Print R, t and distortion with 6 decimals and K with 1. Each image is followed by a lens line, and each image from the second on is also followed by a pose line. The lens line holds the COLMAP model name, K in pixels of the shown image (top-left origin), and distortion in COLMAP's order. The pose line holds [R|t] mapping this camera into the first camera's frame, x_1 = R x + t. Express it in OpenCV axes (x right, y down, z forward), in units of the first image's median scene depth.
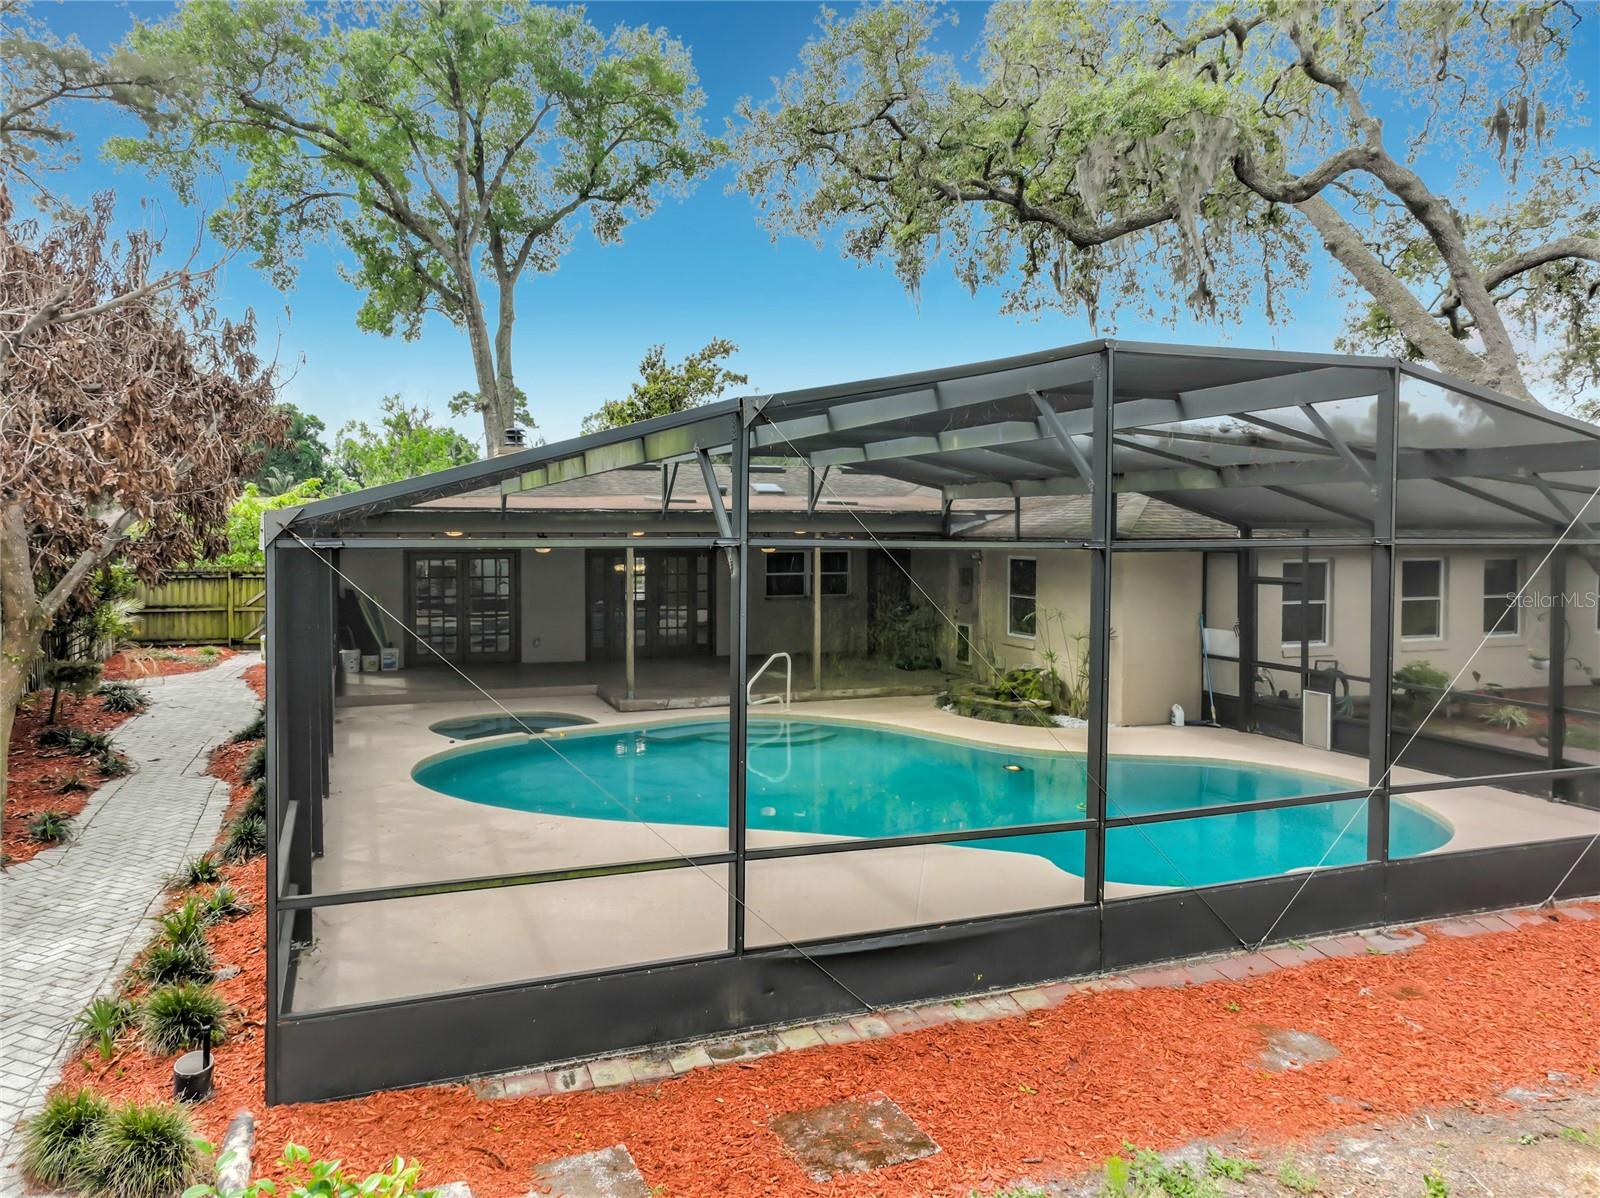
lens RADIAL K [[1143.4, 0, 752.3], [0, 1143.4, 569.7], [0, 0, 1]] dist [-0.008140, 0.023925]
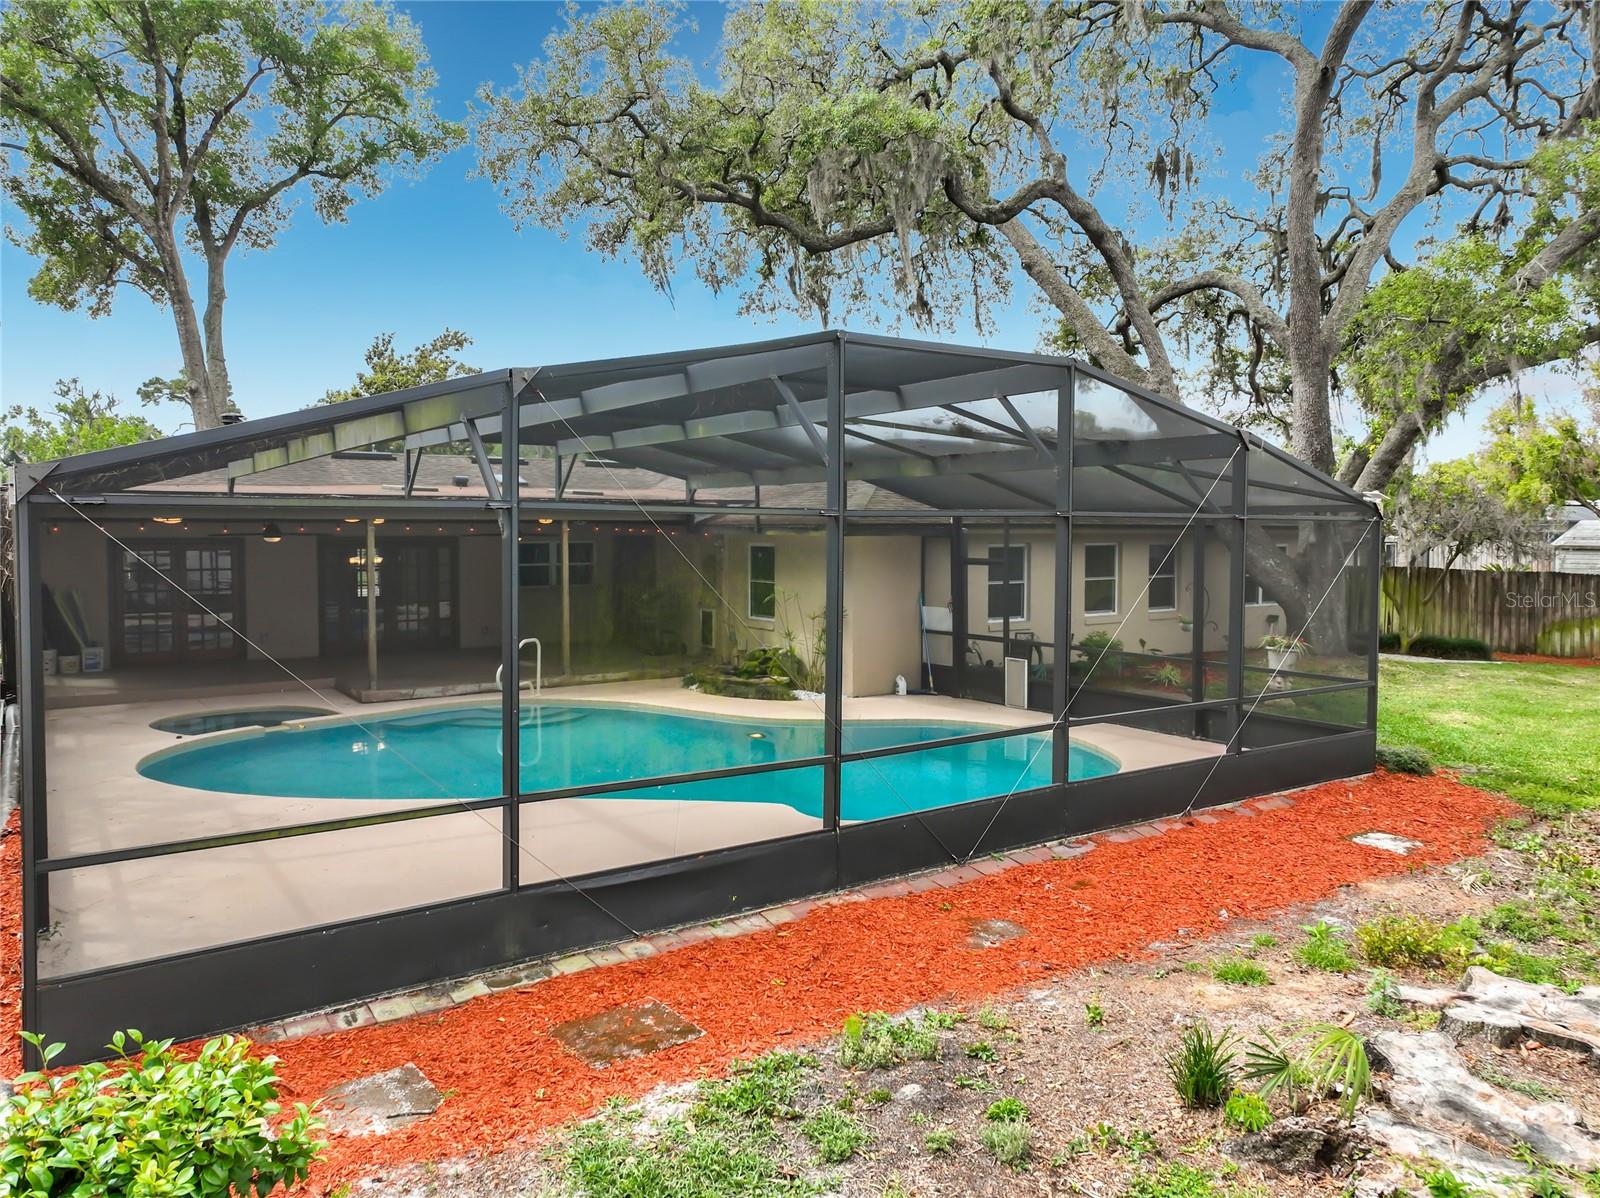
lens RADIAL K [[1143.9, 0, 771.9], [0, 1143.9, 585.7], [0, 0, 1]] dist [-0.003455, 0.023294]
pose [[0.970262, -0.011992, 0.241761, -0.012453], [0.008827, 0.999861, 0.014171, 0.014326], [-0.241897, -0.011616, 0.970232, -0.034834]]
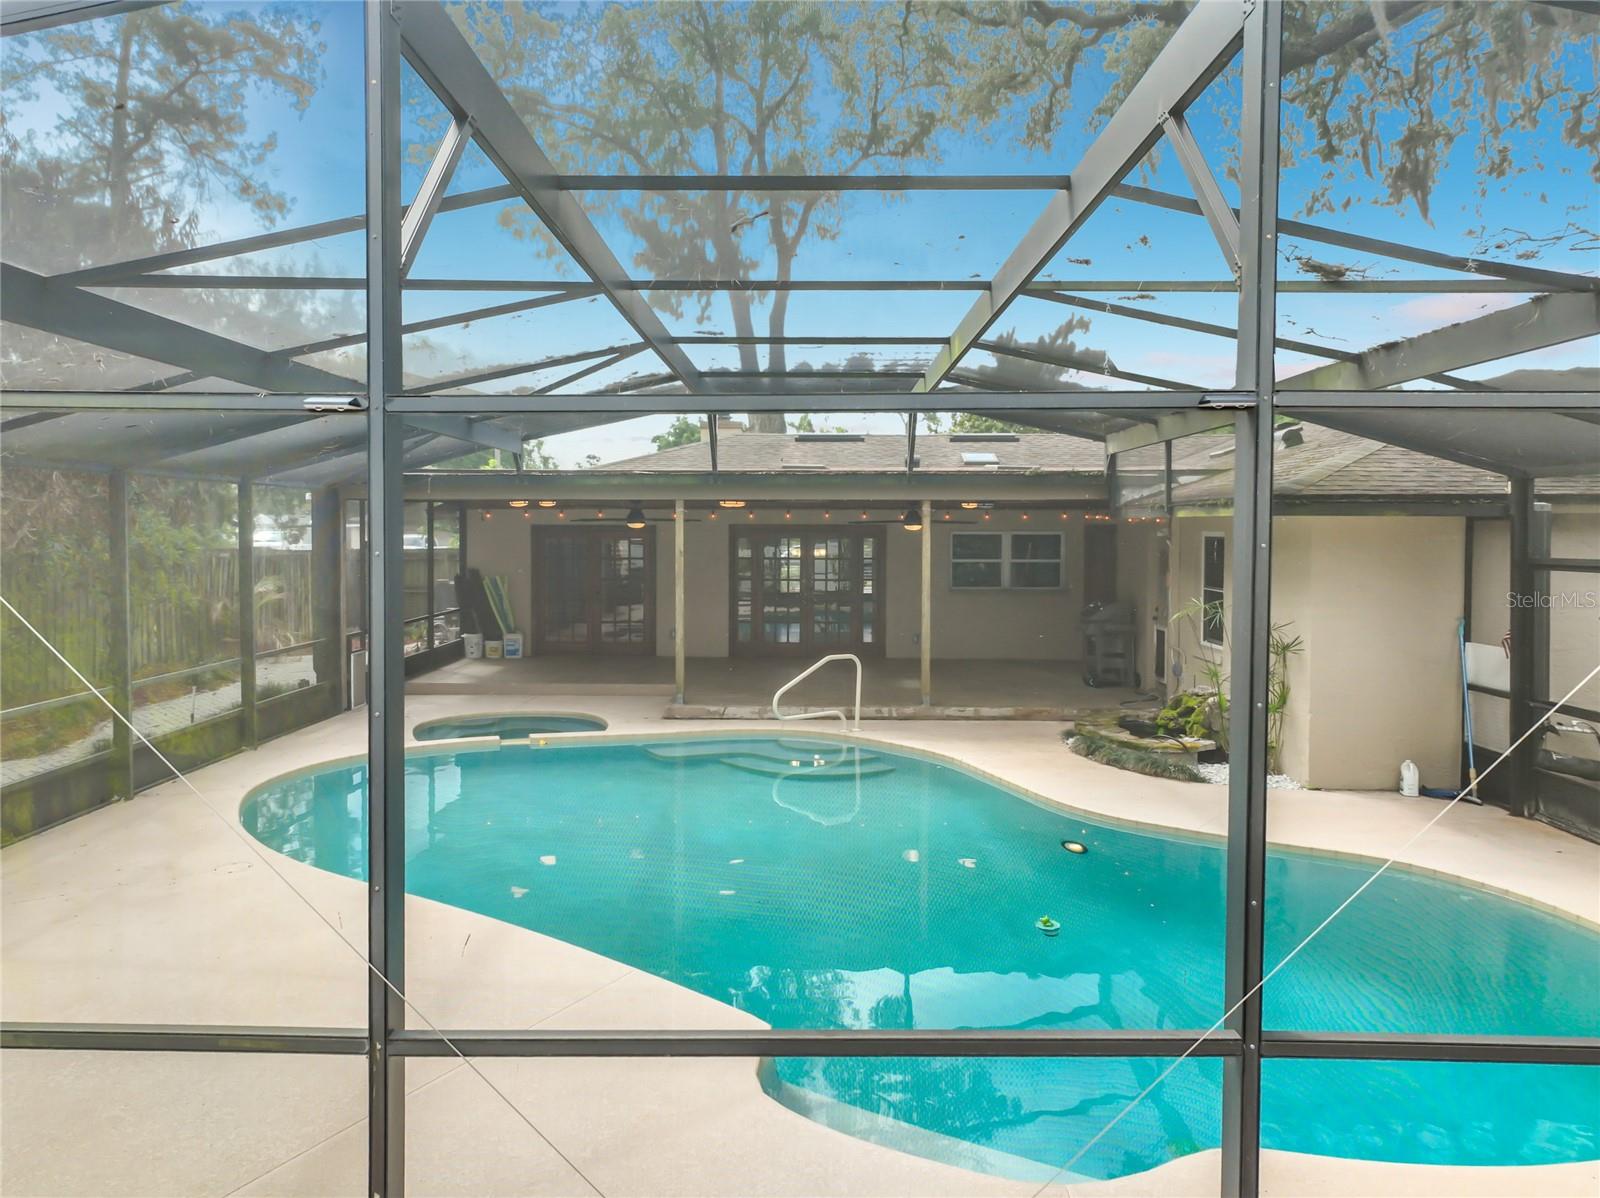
lens RADIAL K [[1142.9, 0, 748.6], [0, 1142.9, 557.7], [0, 0, 1]] dist [-0.002909, -0.000555]
pose [[0.936100, 0.011446, -0.351547, 0.243758], [-0.014939, 0.999862, -0.007223, 0.015084], [0.351416, 0.012014, 0.936142, 0.272030]]
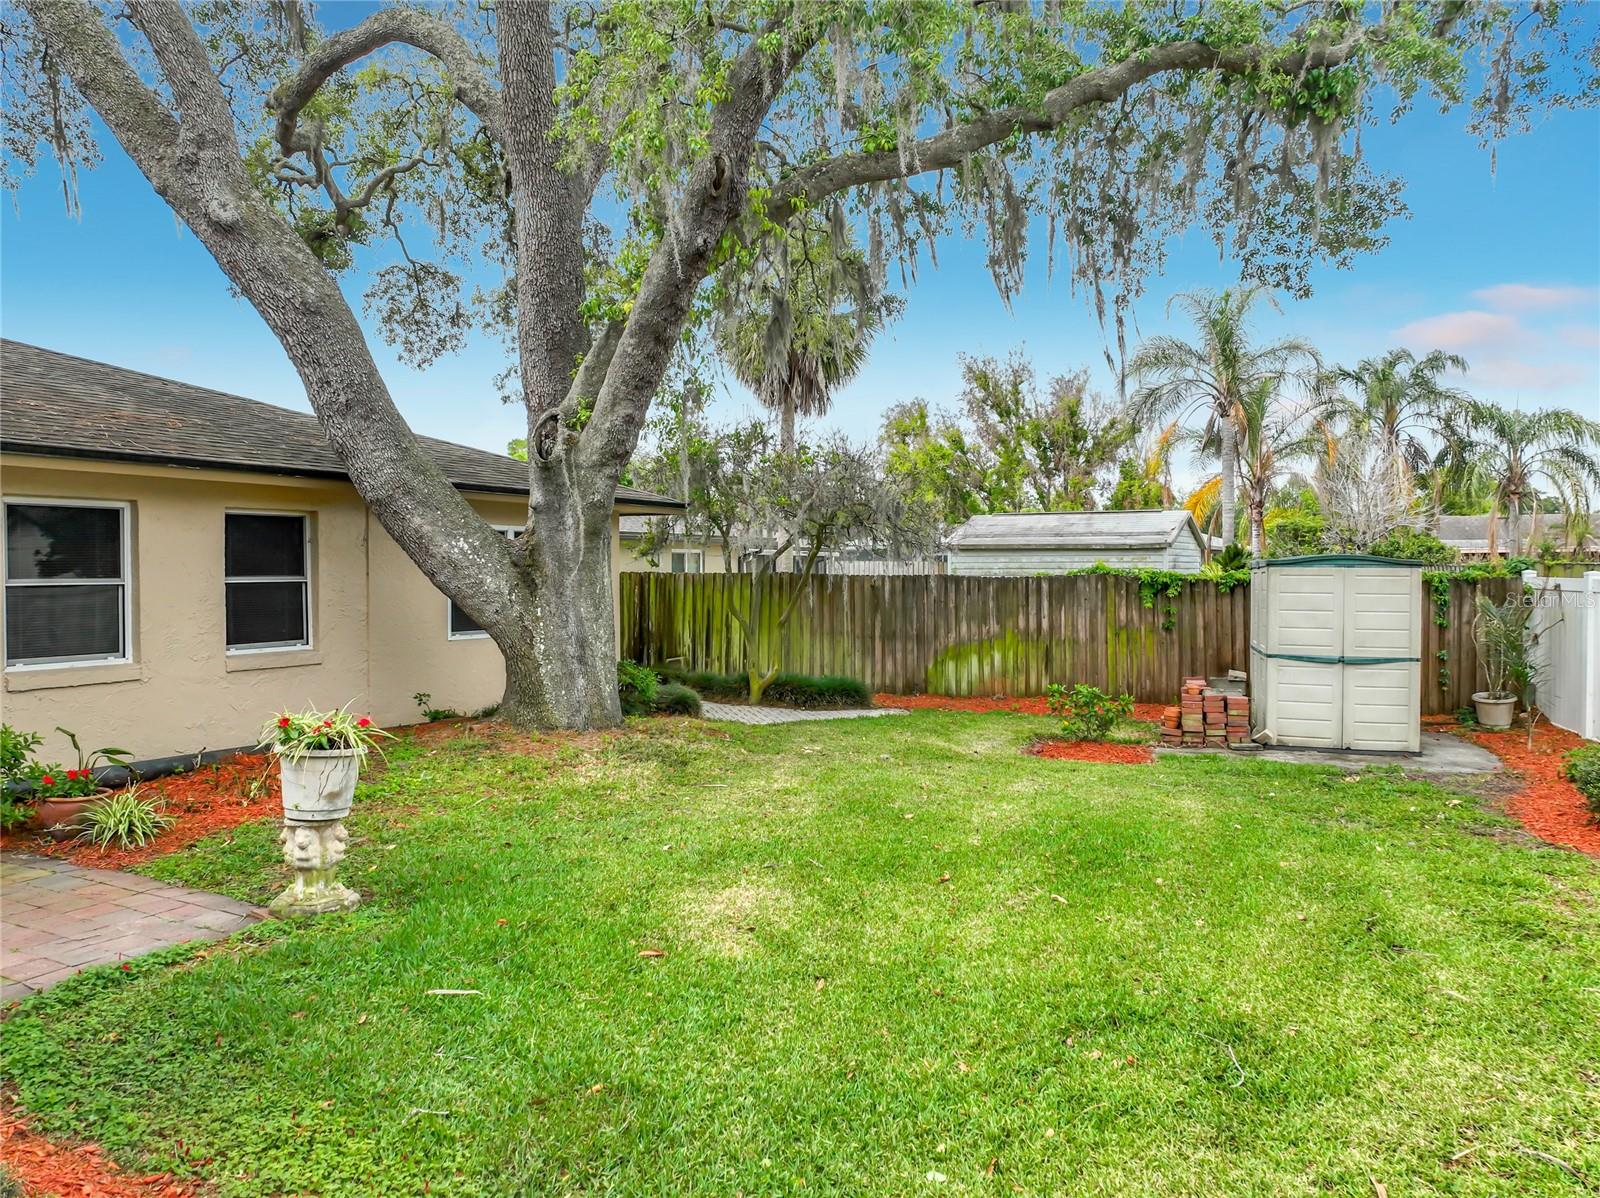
lens RADIAL K [[1139.6, 0, 815.8], [0, 1139.6, 614.4], [0, 0, 1]] dist [-0.005827, 0.031146]
pose [[0.748447, -0.027809, 0.662612, 0.532838], [0.027662, 0.999560, 0.010706, 0.046229], [-0.662618, 0.010316, 0.748887, 0.446483]]
